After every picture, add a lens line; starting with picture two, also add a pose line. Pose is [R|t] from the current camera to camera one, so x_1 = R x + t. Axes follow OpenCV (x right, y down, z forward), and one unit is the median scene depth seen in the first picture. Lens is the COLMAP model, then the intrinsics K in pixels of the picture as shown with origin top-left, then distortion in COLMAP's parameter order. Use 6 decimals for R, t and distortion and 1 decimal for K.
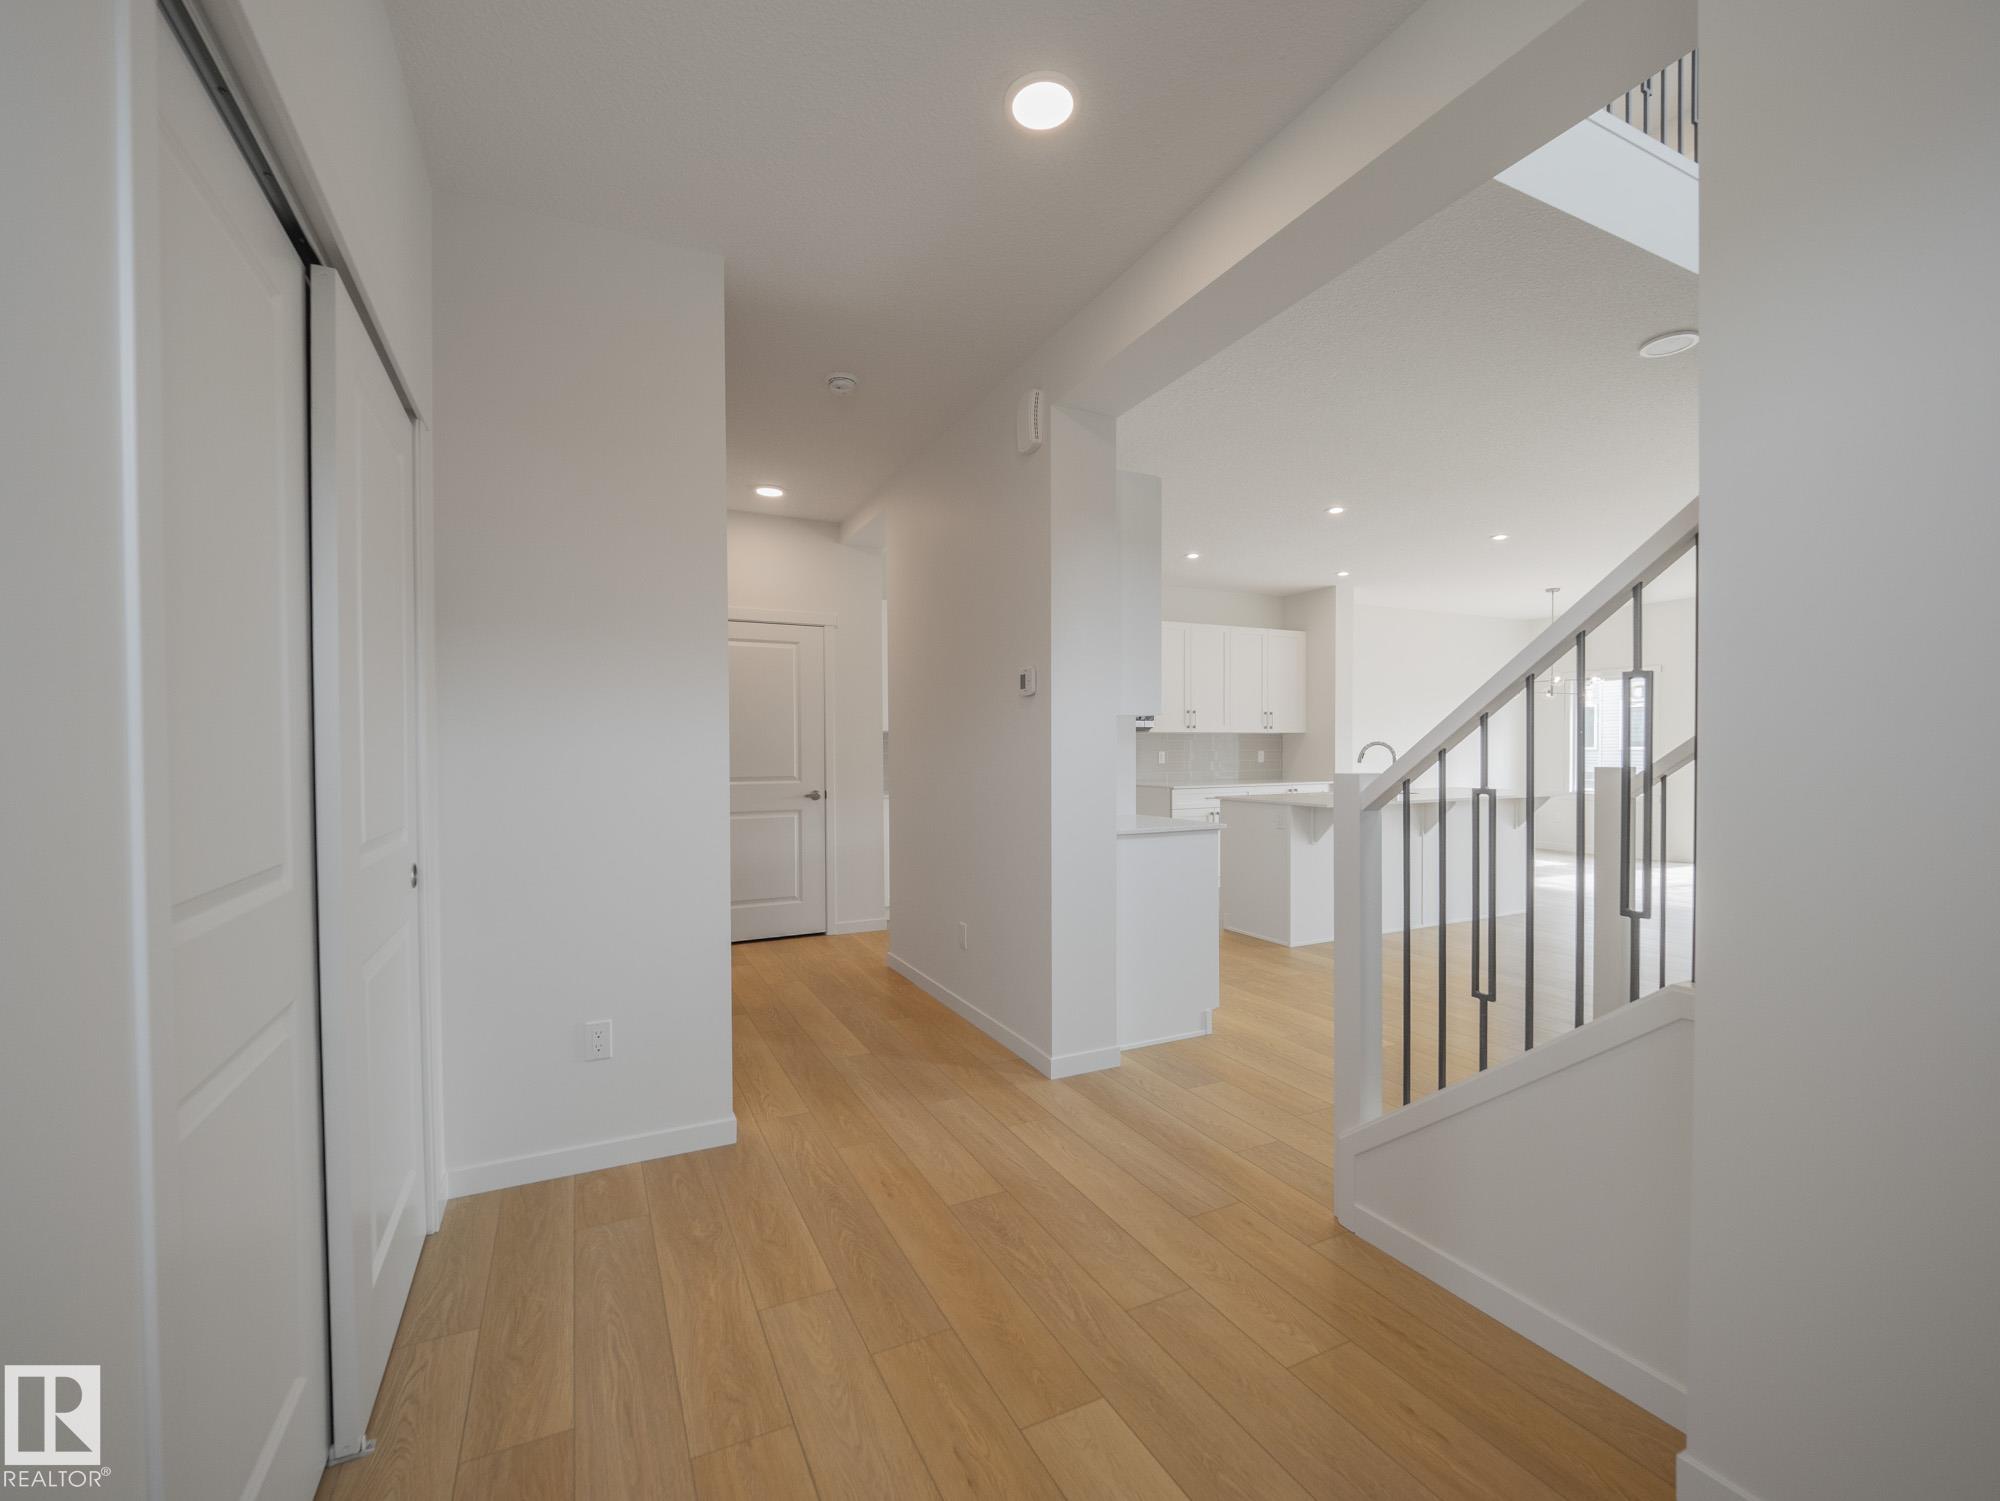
lens RADIAL K [[850.6, 0, 996.3], [0, 850.6, 760.2], [0, 0, 1]] dist [-0.004871, 0.000259]
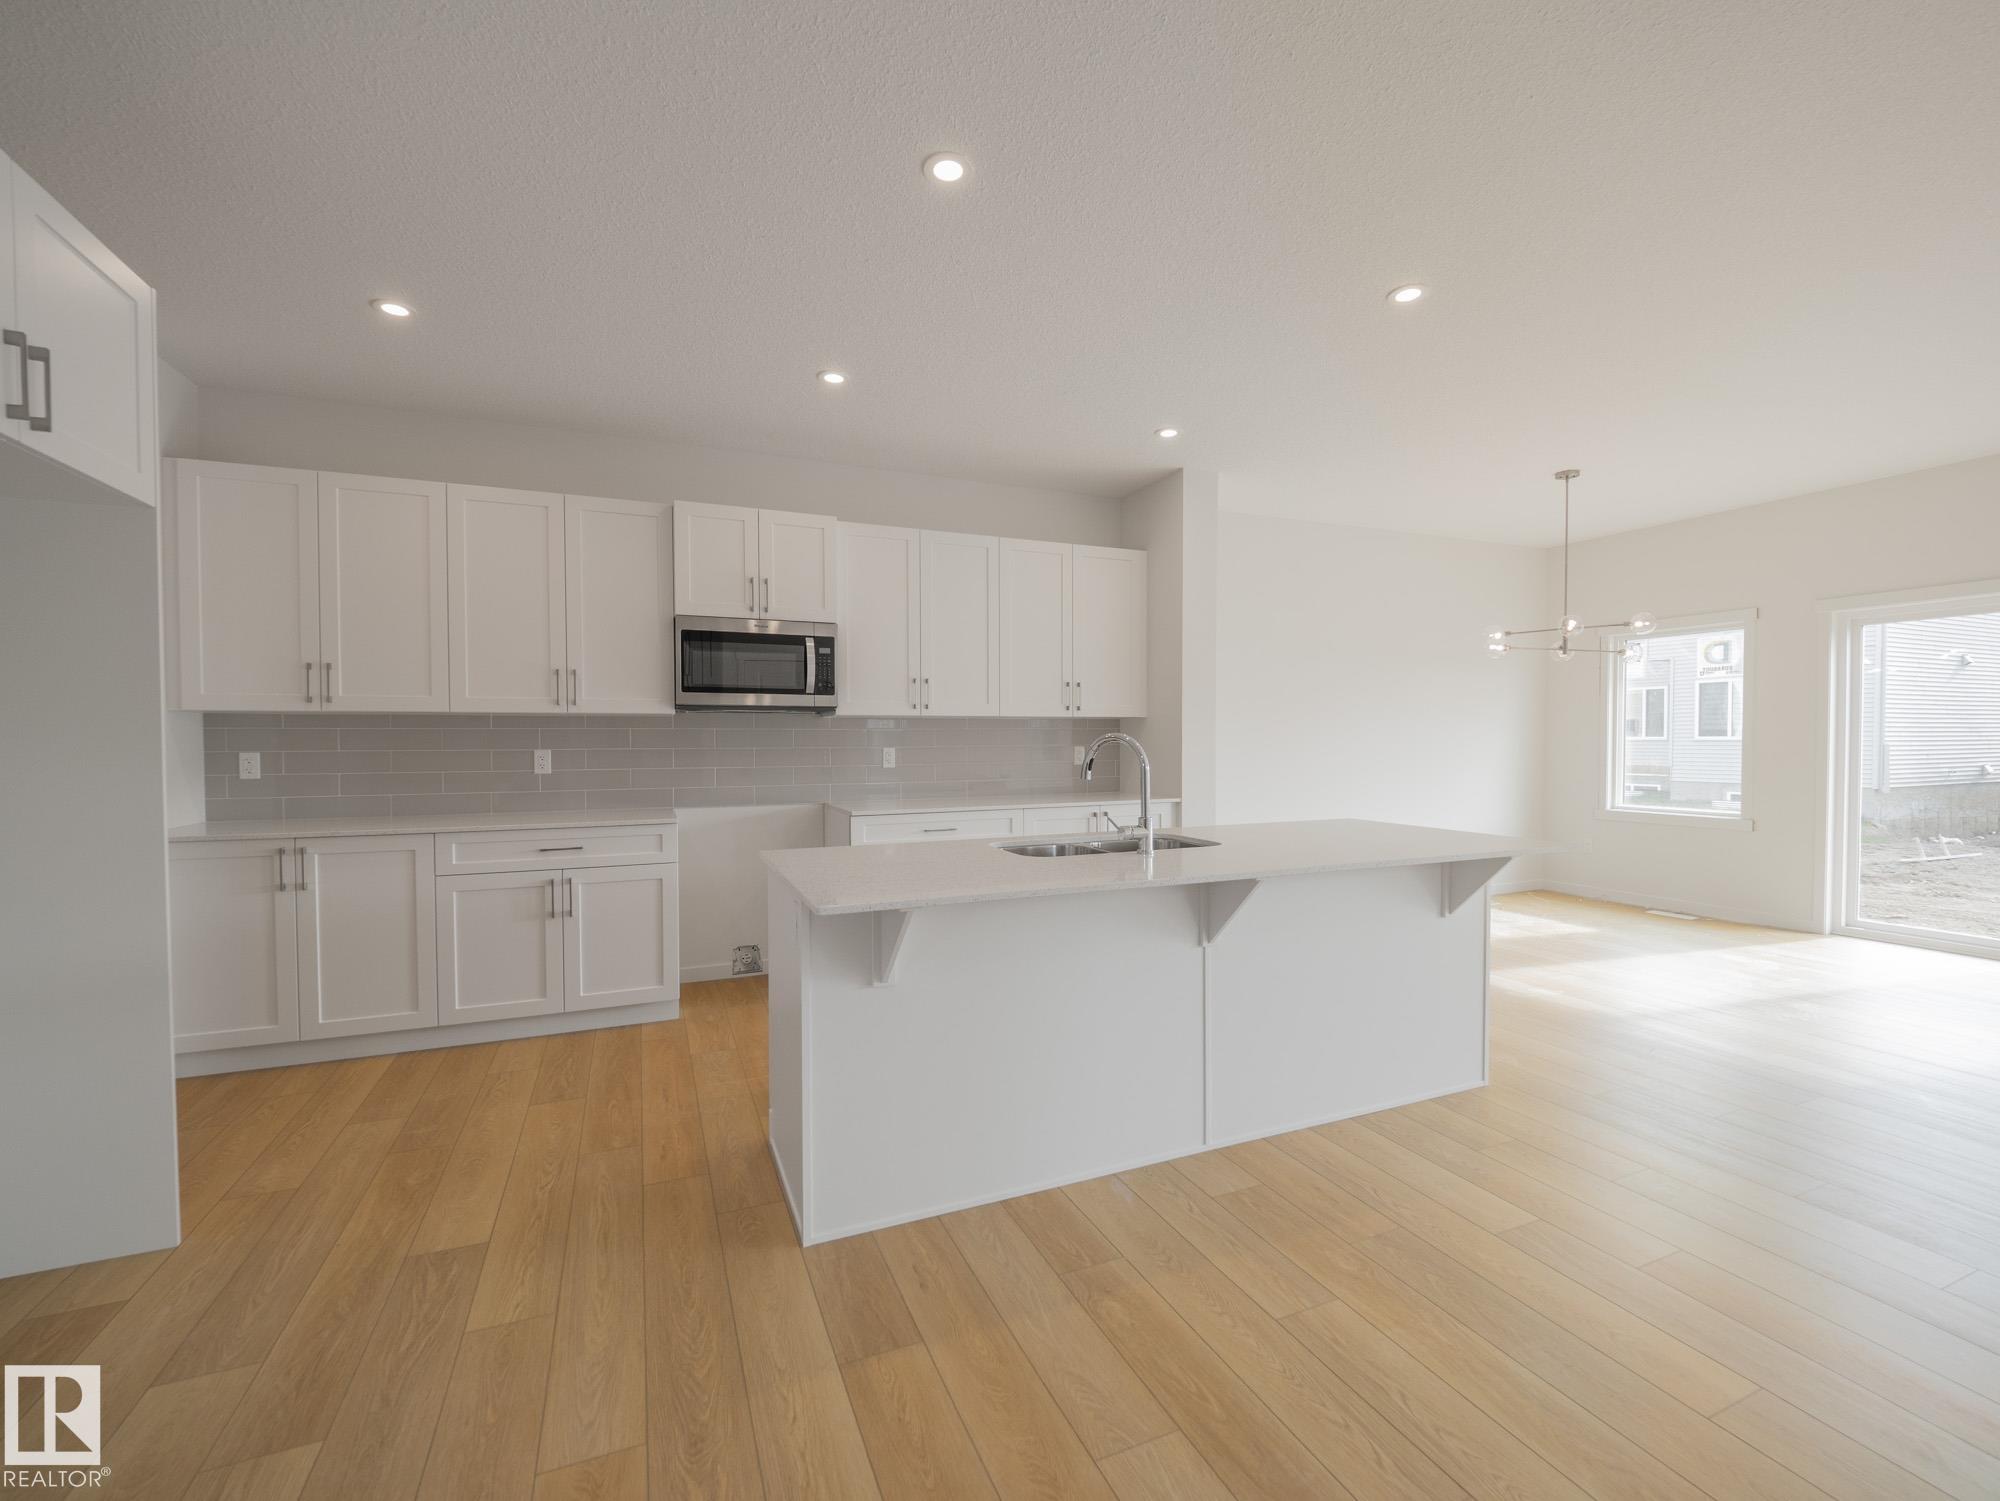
lens RADIAL K [[850.6, 0, 1009.3], [0, 850.6, 752.4], [0, 0, 1]] dist [-0.004871, 0.000259]
pose [[0.998784, 0.000205, -0.049291, 0.304507], [0.000085, 0.999983, 0.005882, -0.010612], [0.049291, -0.005879, 0.998767, 0.399271]]
